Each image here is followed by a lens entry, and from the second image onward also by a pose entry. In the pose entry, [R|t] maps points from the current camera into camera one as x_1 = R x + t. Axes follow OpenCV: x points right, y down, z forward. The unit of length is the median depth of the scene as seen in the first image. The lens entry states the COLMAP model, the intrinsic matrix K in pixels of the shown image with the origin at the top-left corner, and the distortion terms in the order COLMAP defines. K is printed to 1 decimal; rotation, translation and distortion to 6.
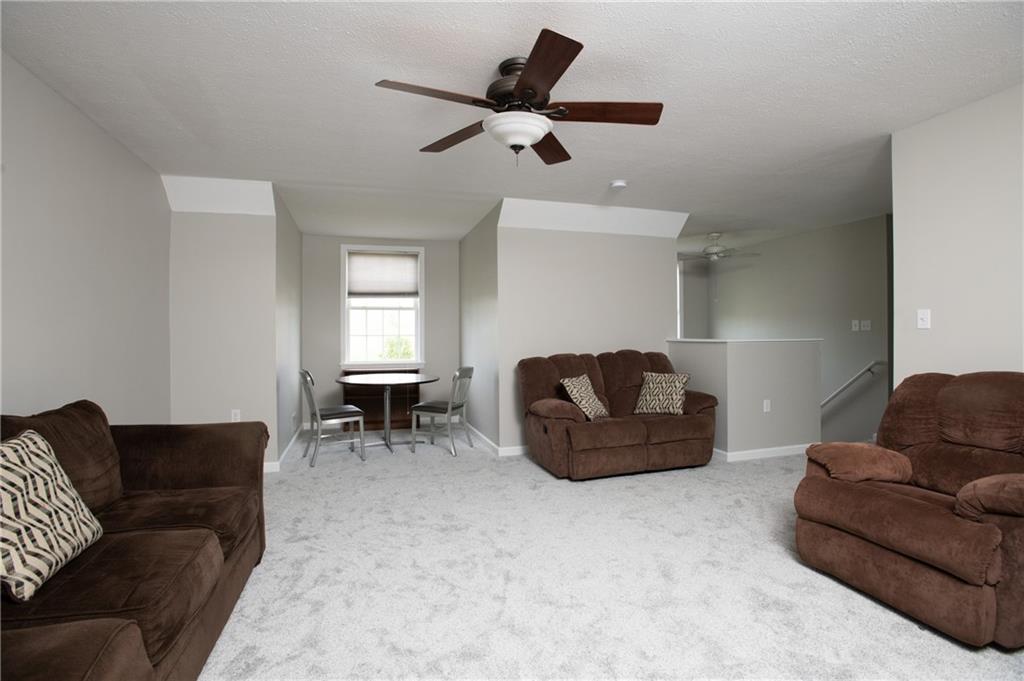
lens RADIAL K [[499.0, 0, 505.7], [0, 499.0, 342.7], [0, 0, 1]] dist [-0.063462, 0.022821]
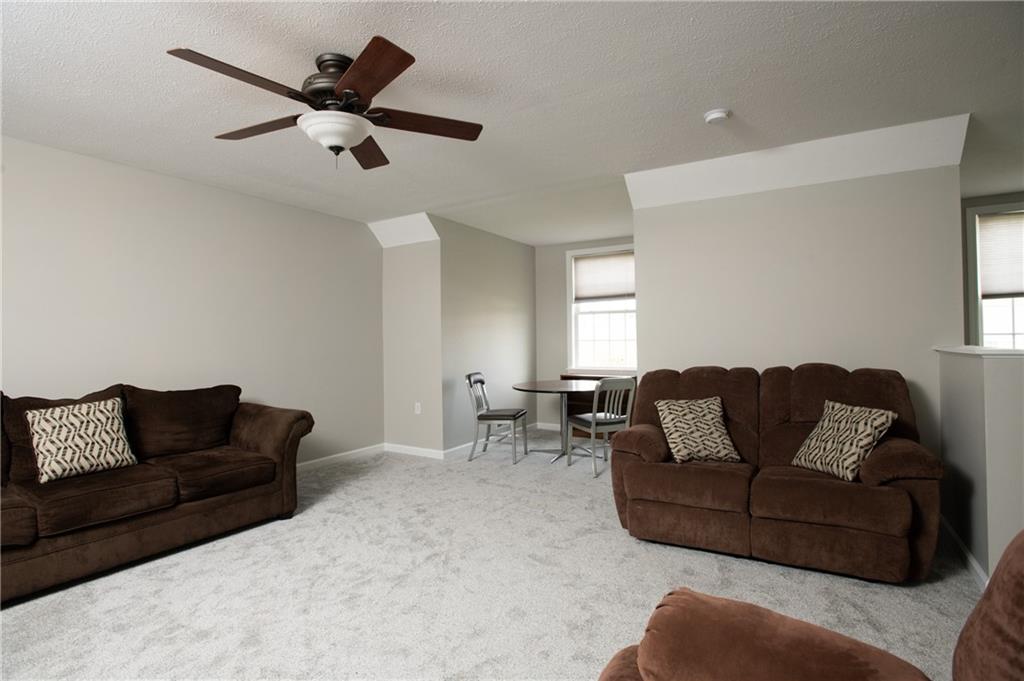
lens RADIAL K [[499.0, 0, 511.4], [0, 499.0, 341.9], [0, 0, 1]] dist [-0.063462, 0.022821]
pose [[0.663663, -0.000649, -0.748032, 0.540352], [-0.003444, 0.999986, -0.003923, -0.011340], [0.748024, 0.005180, 0.663652, 0.354623]]
